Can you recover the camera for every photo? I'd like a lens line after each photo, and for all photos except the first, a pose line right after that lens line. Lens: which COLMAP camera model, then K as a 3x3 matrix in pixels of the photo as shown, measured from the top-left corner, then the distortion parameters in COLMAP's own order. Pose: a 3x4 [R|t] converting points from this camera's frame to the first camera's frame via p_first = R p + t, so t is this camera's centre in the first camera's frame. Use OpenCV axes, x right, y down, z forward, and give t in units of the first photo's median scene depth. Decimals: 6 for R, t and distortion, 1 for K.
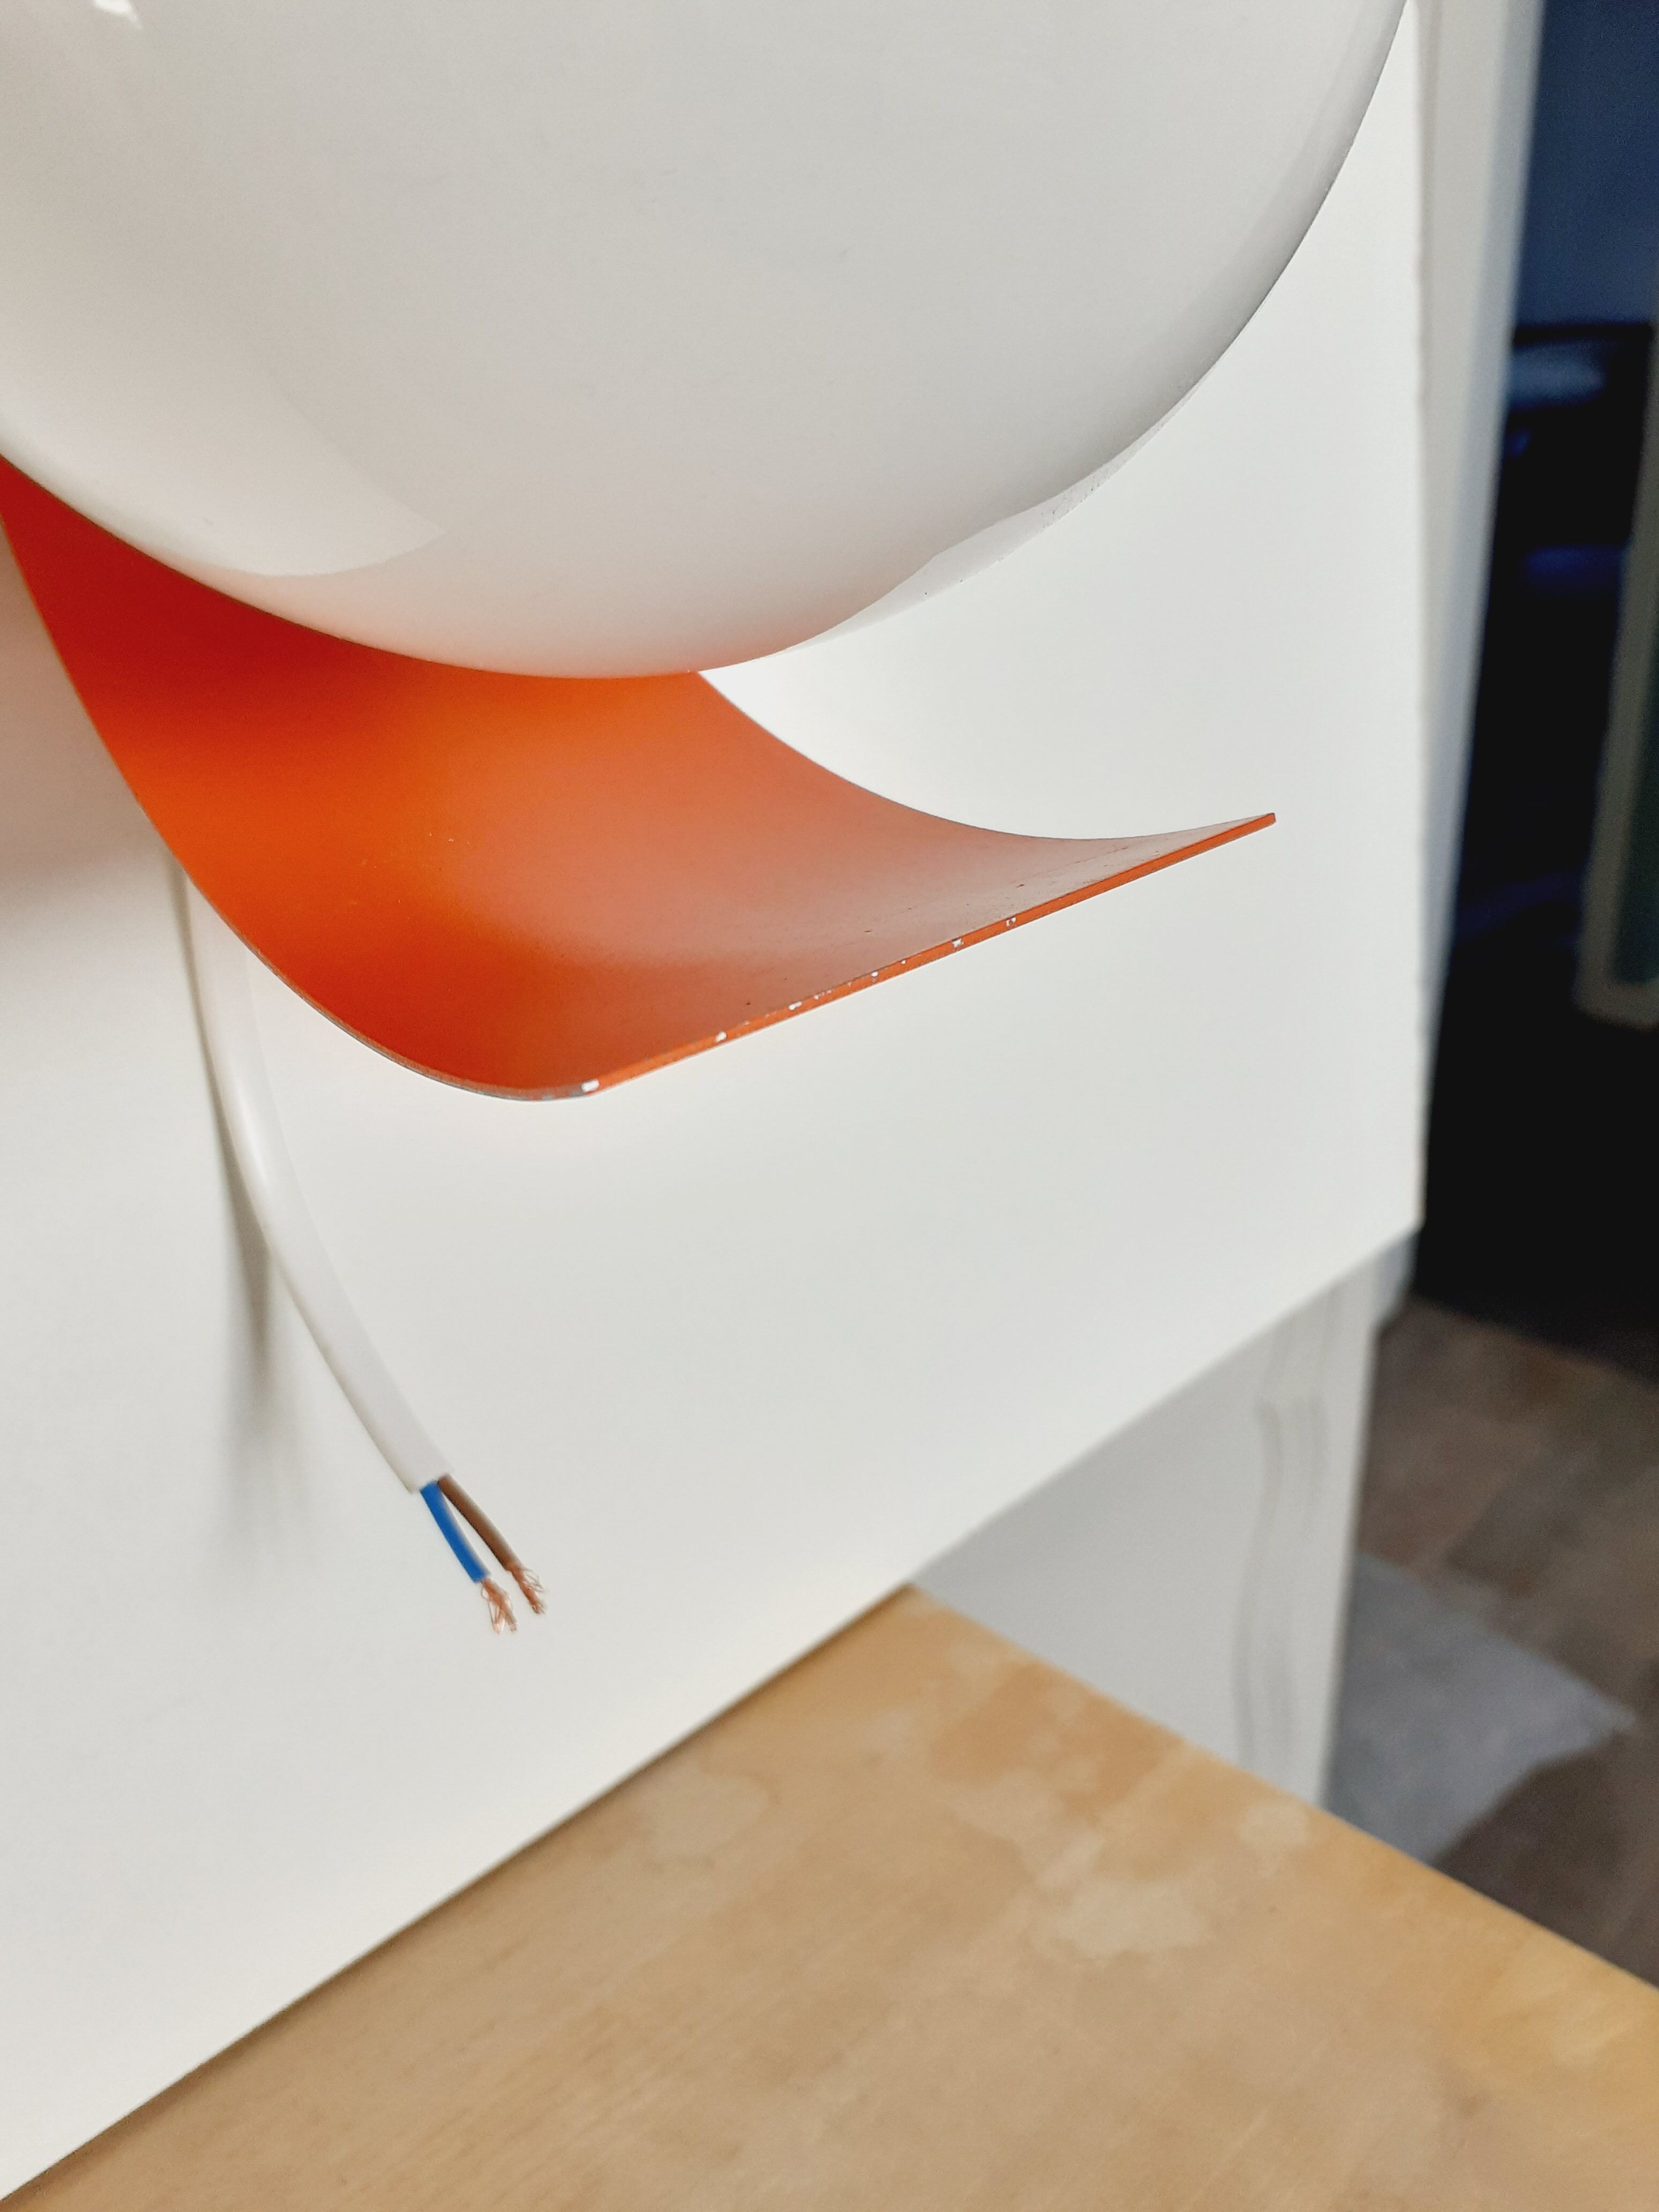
lens RADIAL K [[1807.5, 0, 829.5], [0, 1807.5, 1106.0], [0, 0, 1]] dist [-0.002185, -0.076904]
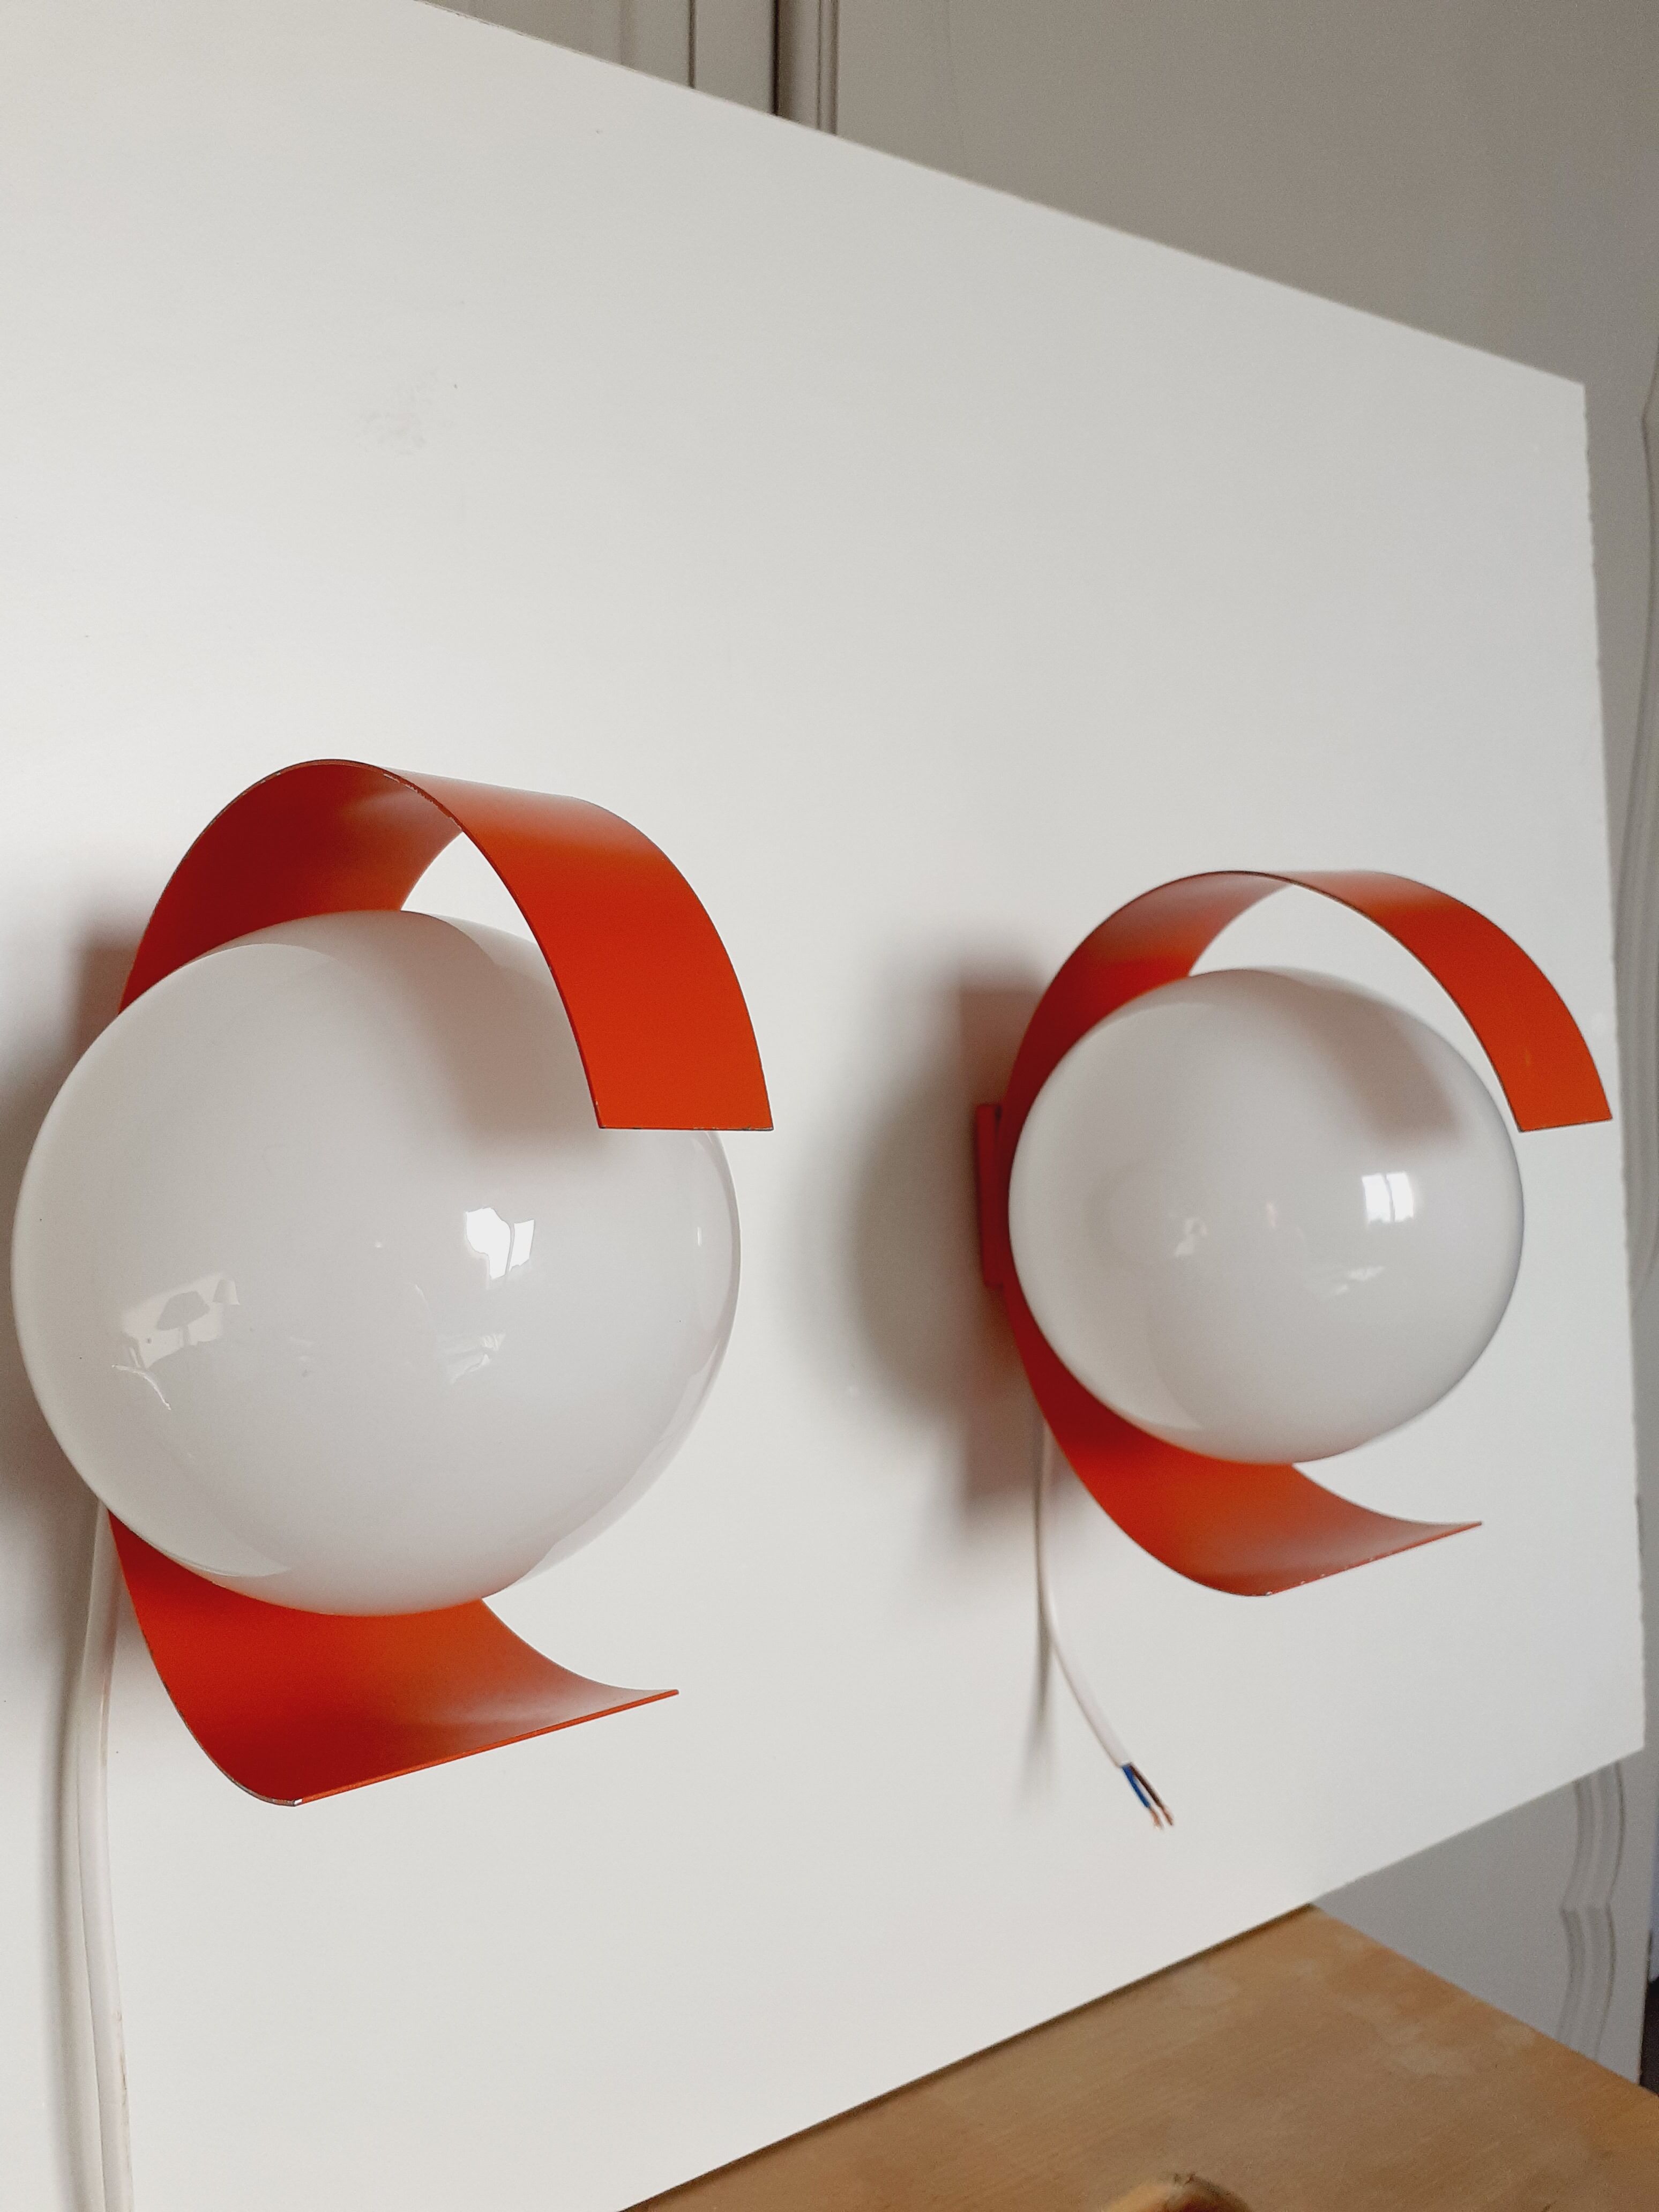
lens RADIAL K [[1776.4, 0, 829.5], [0, 1776.4, 1106.0], [0, 0, 1]] dist [-0.012068, -0.006360]
pose [[0.978993, 0.051391, -0.197311, -0.157765], [-0.105317, 0.956080, -0.273530, 0.051060], [0.174588, 0.288564, 0.941408, -1.274701]]
